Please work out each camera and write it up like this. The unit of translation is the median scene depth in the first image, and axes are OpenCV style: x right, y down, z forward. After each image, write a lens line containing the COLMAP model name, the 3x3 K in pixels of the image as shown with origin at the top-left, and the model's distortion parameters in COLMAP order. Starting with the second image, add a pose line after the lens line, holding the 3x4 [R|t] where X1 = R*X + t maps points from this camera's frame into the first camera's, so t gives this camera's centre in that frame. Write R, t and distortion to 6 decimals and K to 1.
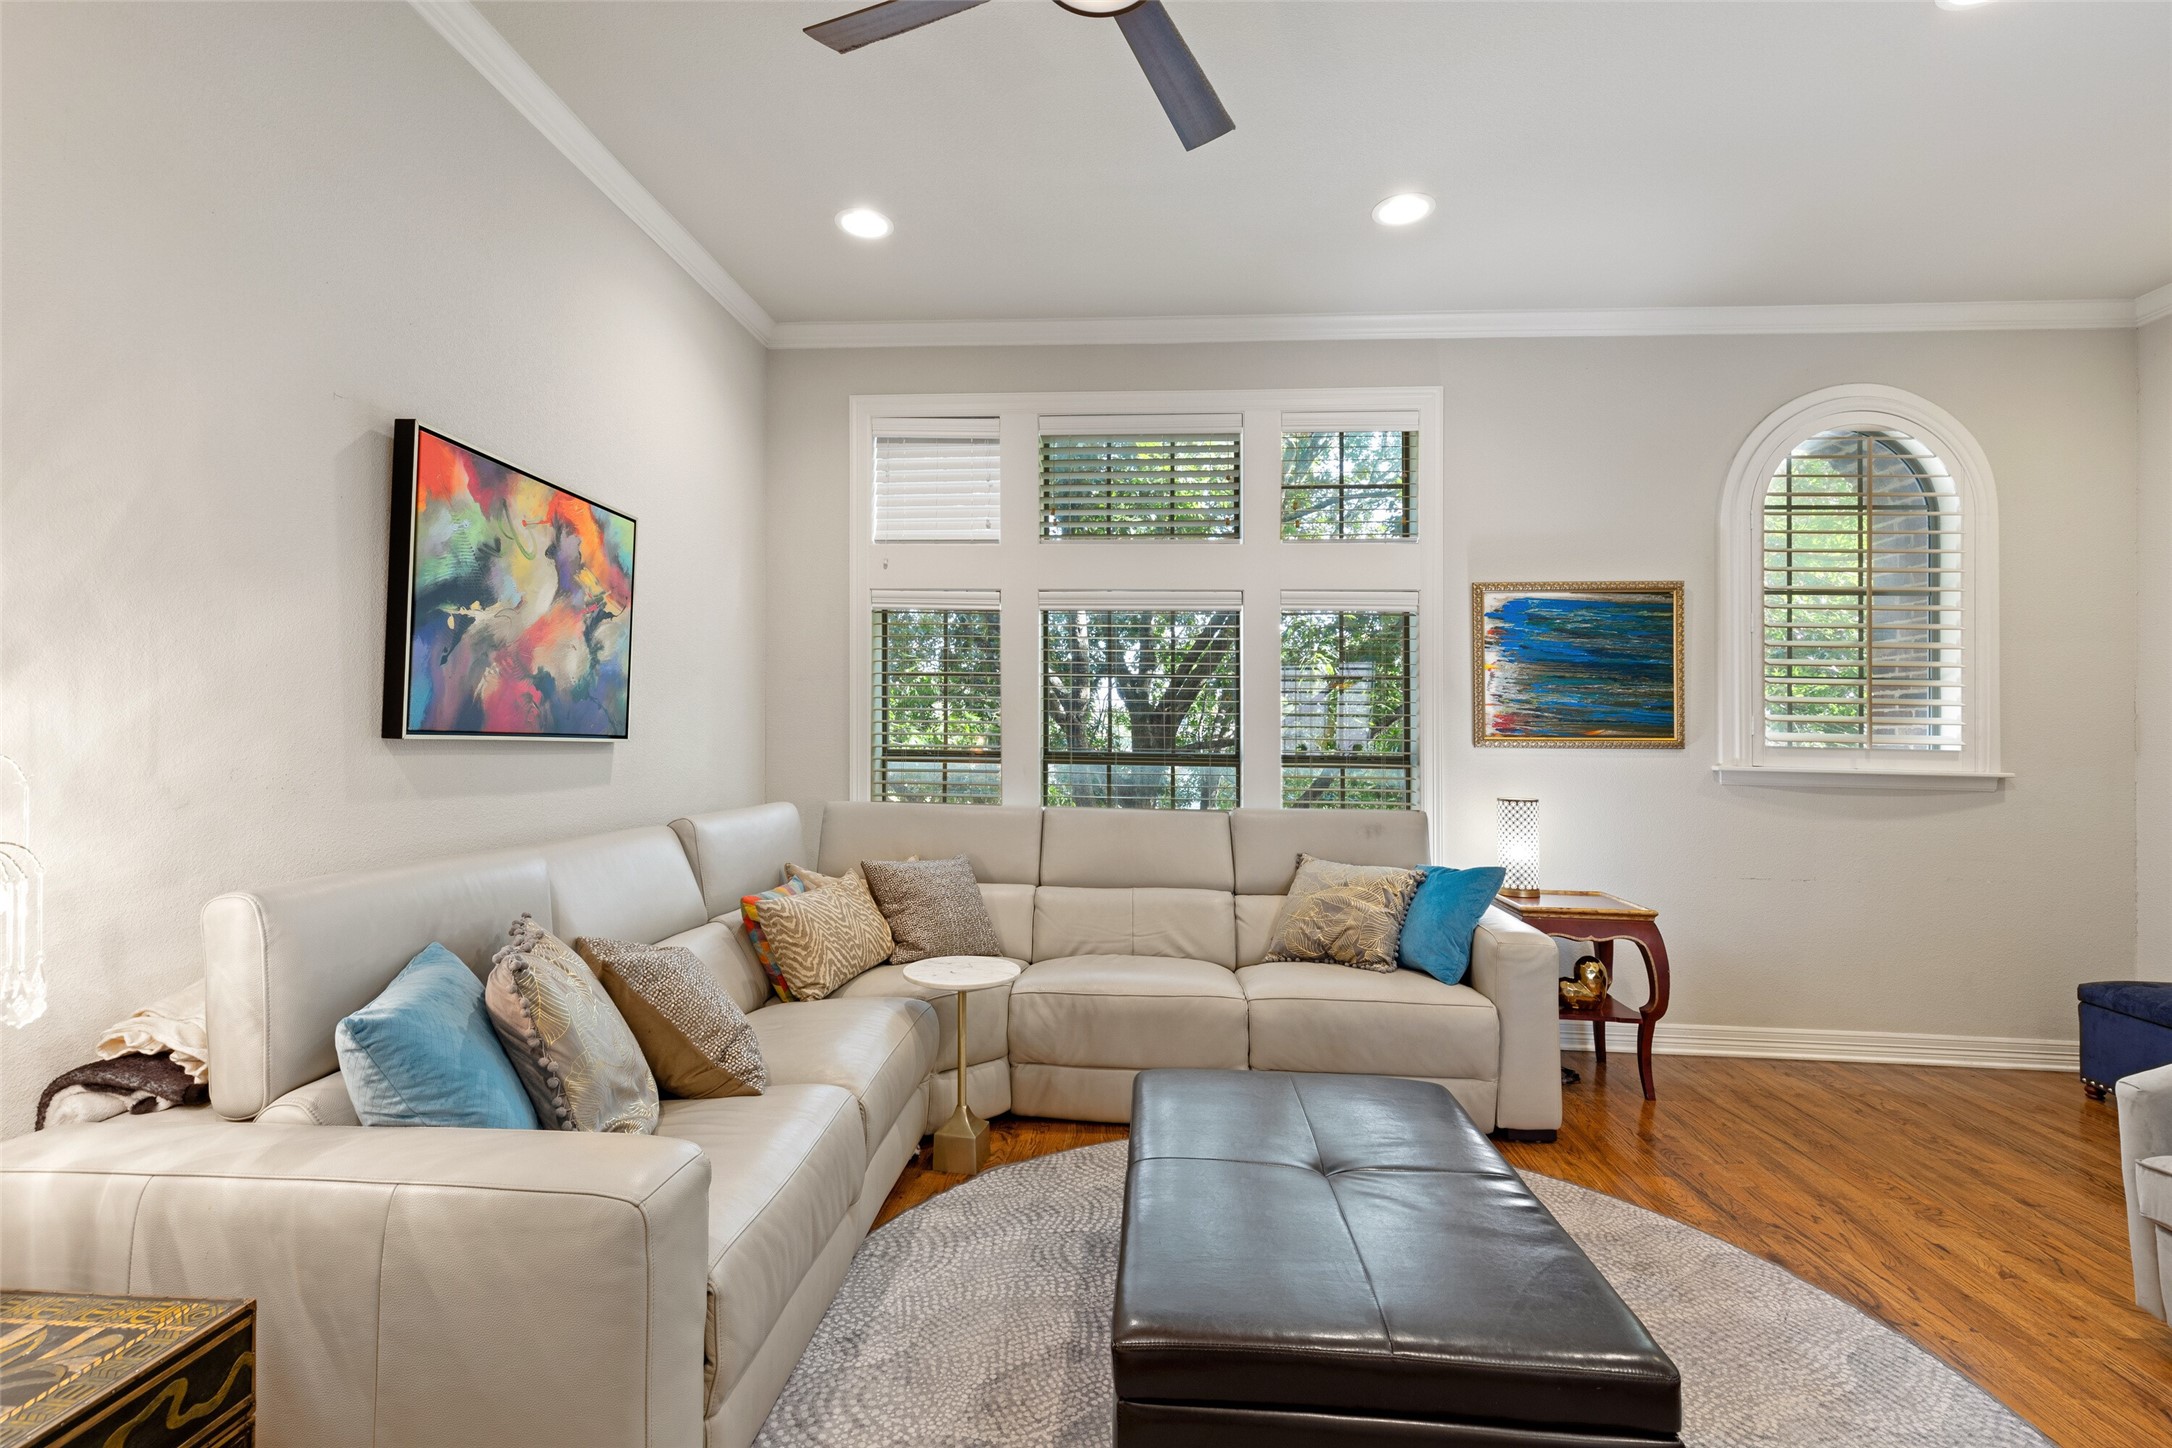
lens RADIAL K [[989.8, 0, 1095.3], [0, 989.8, 722.5], [0, 0, 1]] dist [0.010345, -0.002889]
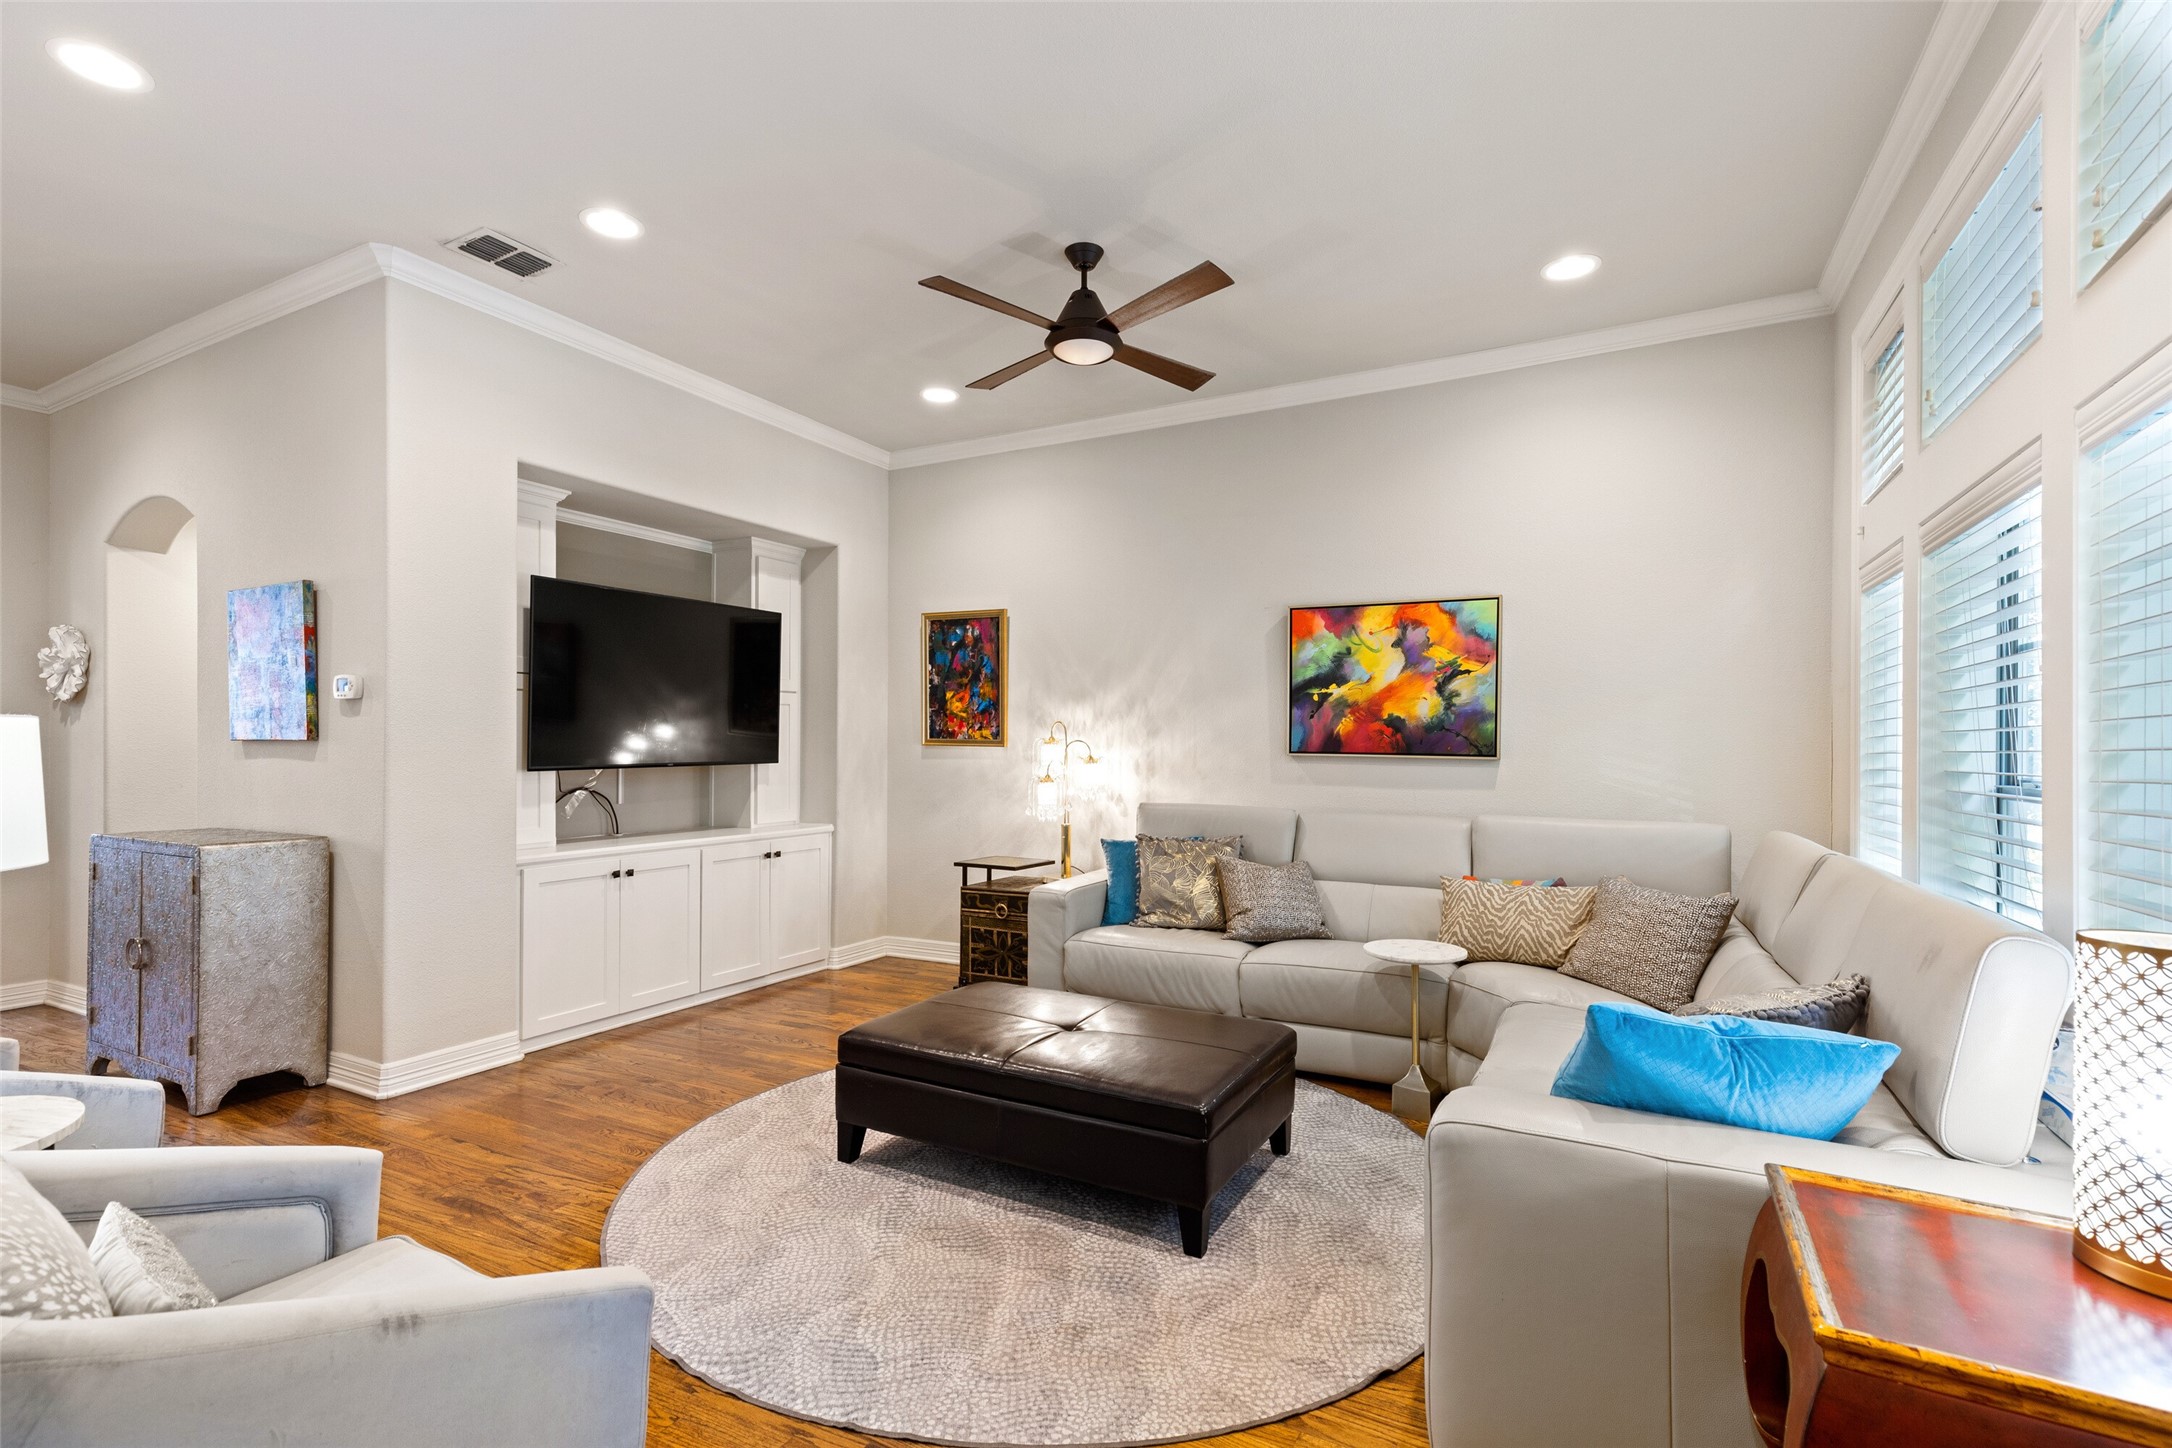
lens RADIAL K [[989.8, 0, 1055.5], [0, 989.8, 722.5], [0, 0, 1]] dist [0.010345, -0.002889]
pose [[-0.427574, -0.041472, -0.903028, 1.081848], [0.001601, 0.998911, -0.046633, 0.033018], [0.903979, -0.021385, -0.427042, 1.080484]]
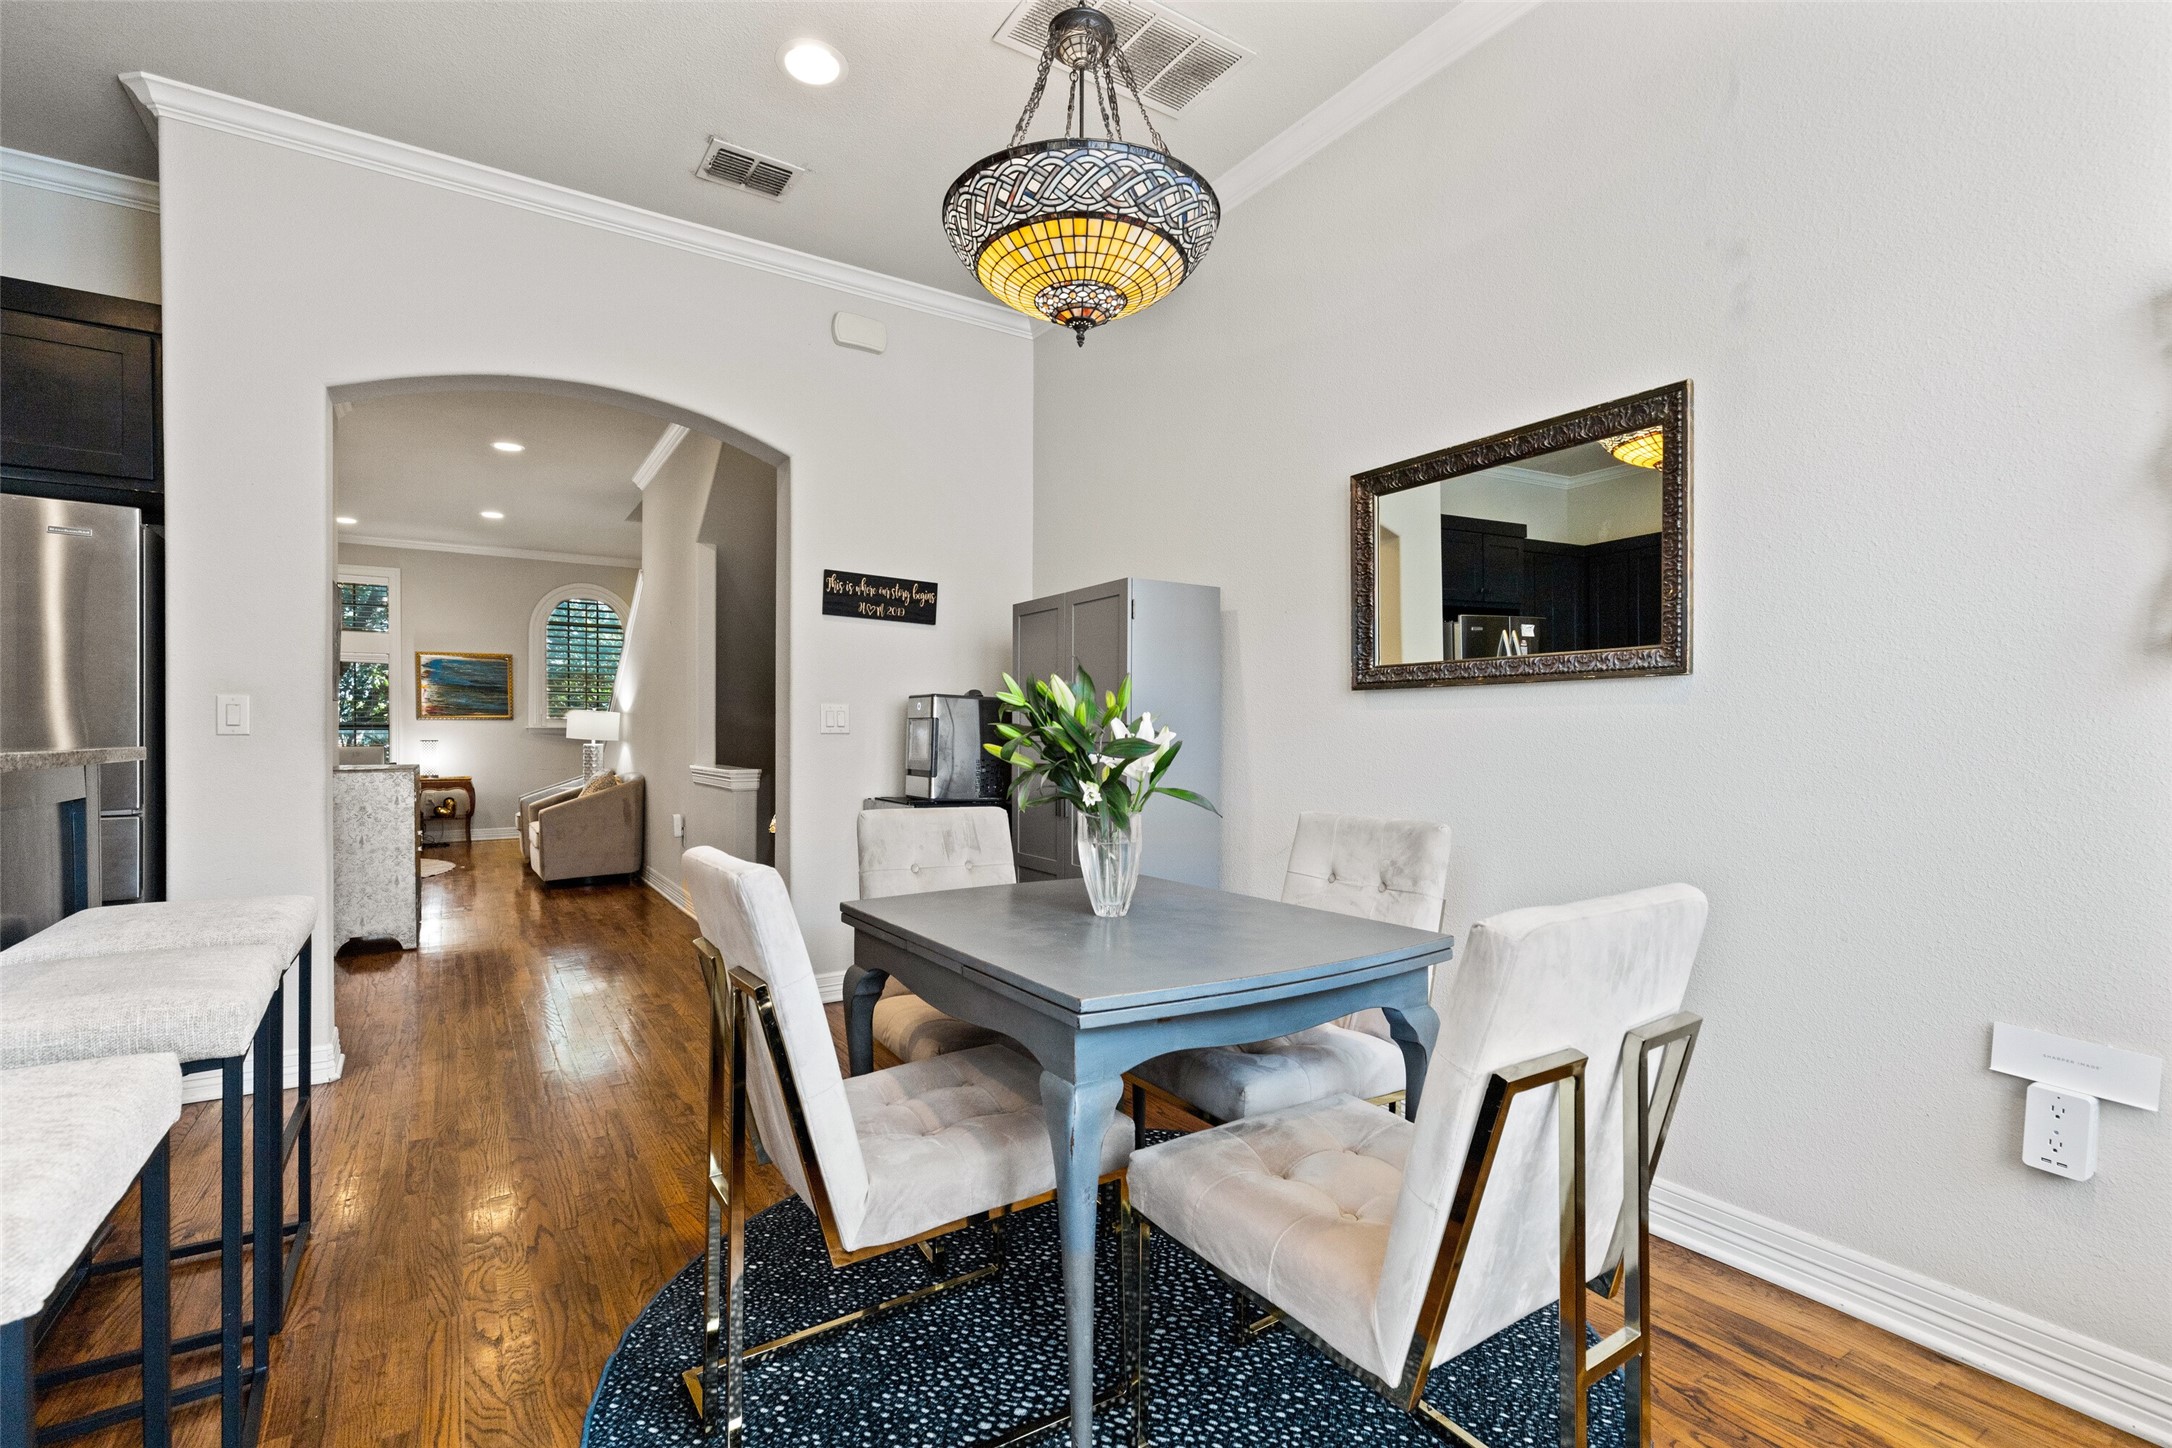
lens RADIAL K [[989.8, 0, 1088.9], [0, 989.8, 733.7], [0, 0, 1]] dist [0.010345, -0.002889]
pose [[0.790668, -0.020131, 0.611914, 0.270350], [0.006919, 0.999689, 0.023948, 0.015645], [-0.612206, -0.014701, 0.790561, -2.626671]]
